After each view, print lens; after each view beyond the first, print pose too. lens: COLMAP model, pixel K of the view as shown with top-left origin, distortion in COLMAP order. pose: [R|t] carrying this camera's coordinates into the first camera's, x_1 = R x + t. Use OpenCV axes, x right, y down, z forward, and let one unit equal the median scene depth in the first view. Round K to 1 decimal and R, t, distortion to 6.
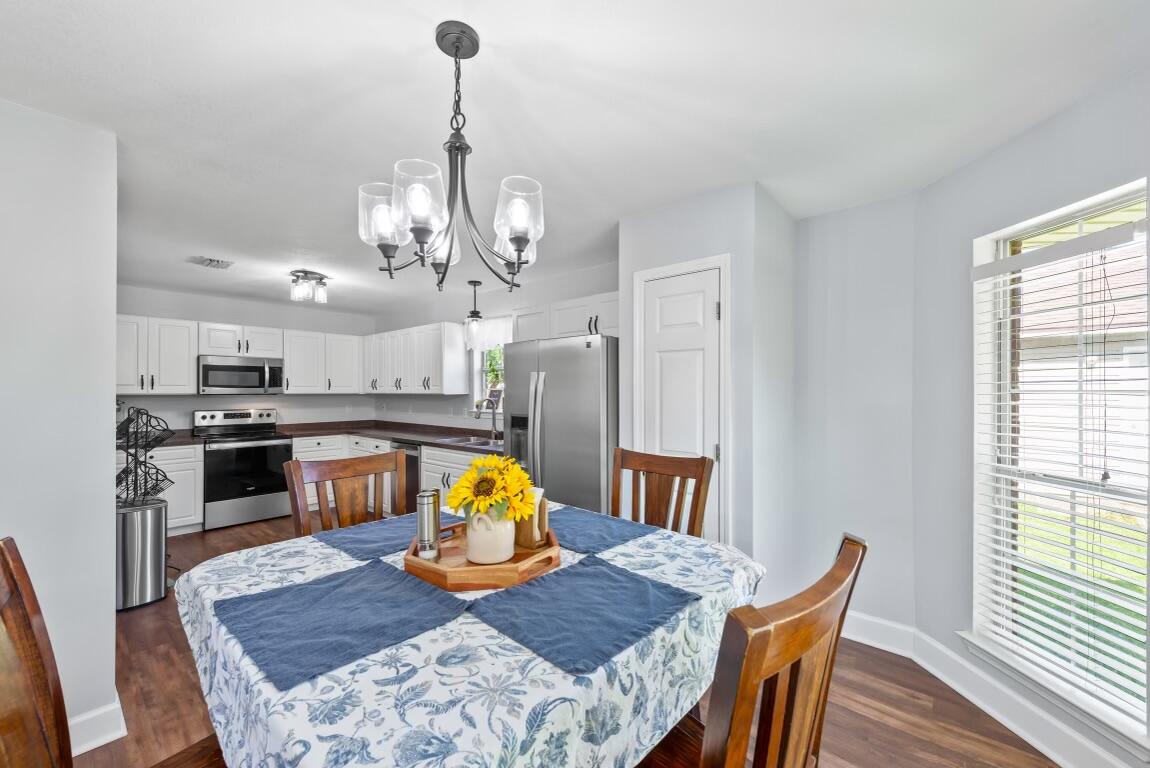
lens RADIAL K [[463.3, 0, 579.9], [0, 463.3, 389.1], [0, 0, 1]] dist [0.012079, -0.000376]
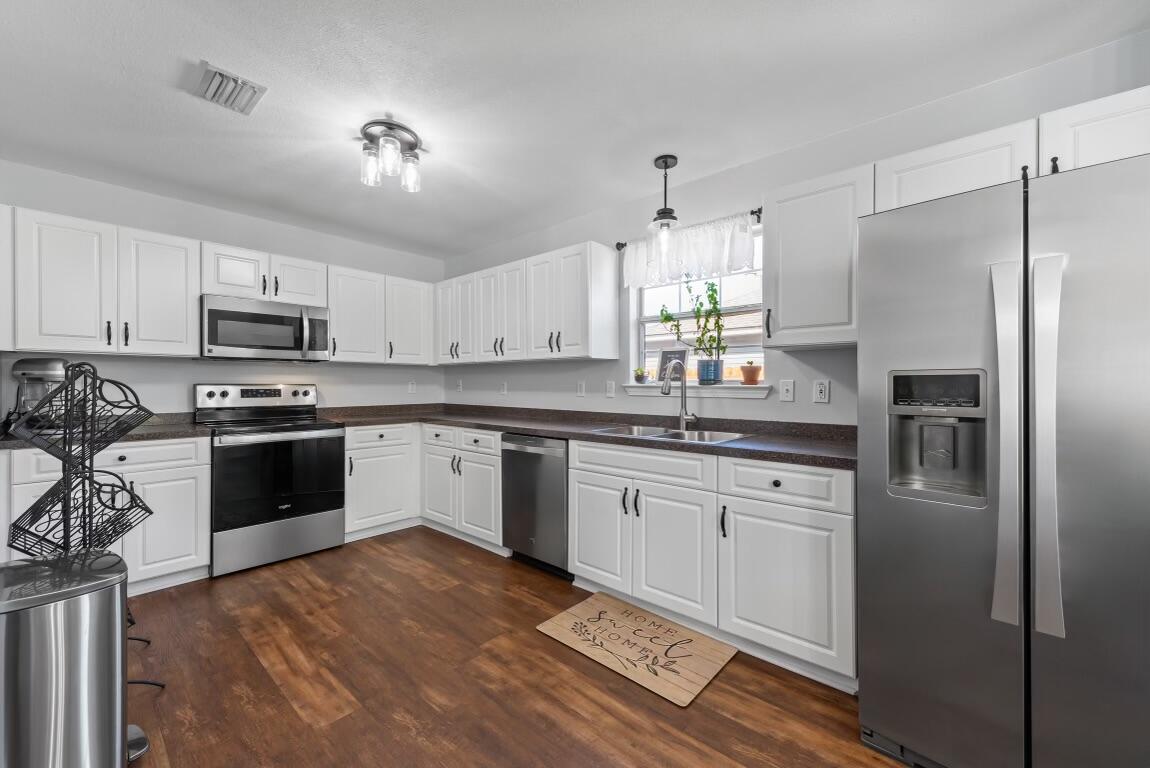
lens RADIAL K [[463.3, 0, 573.6], [0, 463.3, 384.7], [0, 0, 1]] dist [0.012079, -0.000376]
pose [[0.999836, 0.001414, -0.018044, -0.292595], [-0.001293, 0.999977, 0.006707, 0.041835], [0.018053, -0.006682, 0.999815, 0.364868]]
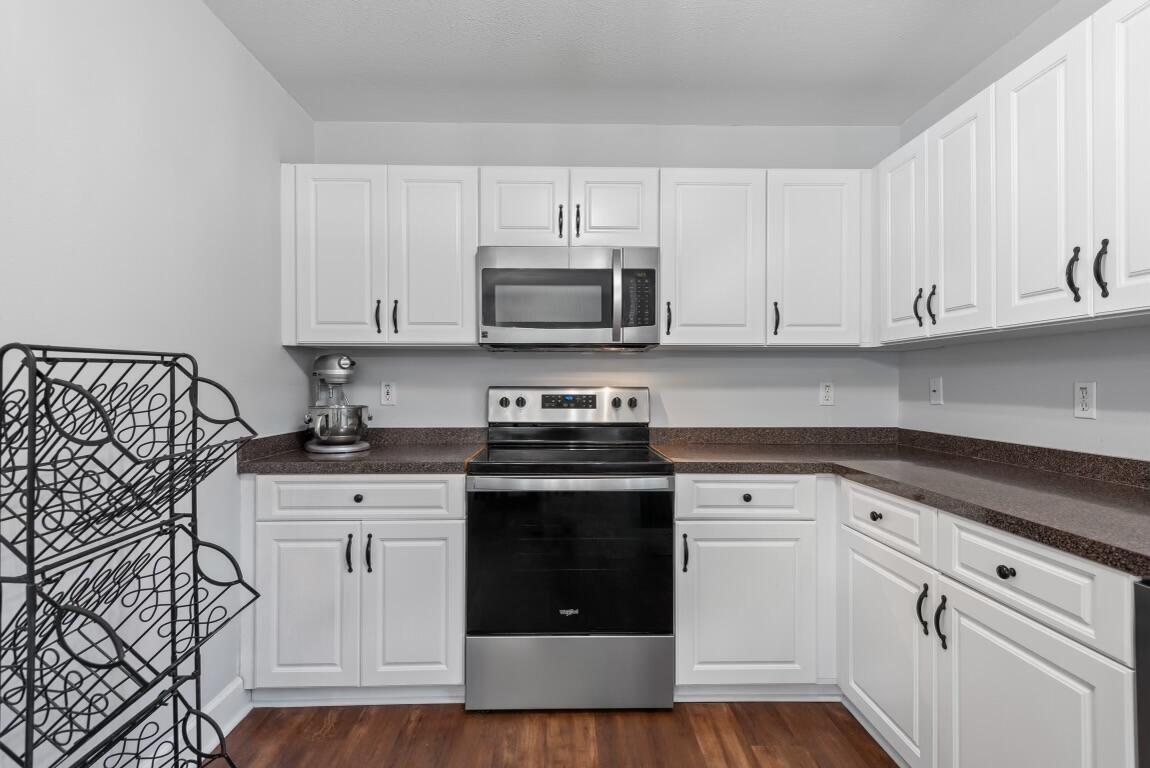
lens RADIAL K [[553.7, 0, 576.0], [0, 553.7, 386.5], [0, 0, 1]] dist [0.012755, 0.000604]
pose [[0.678058, 0.003613, -0.735000, -0.387612], [0.002089, 0.999974, 0.006843, 0.042113], [0.735006, -0.006175, 0.678033, 0.702235]]
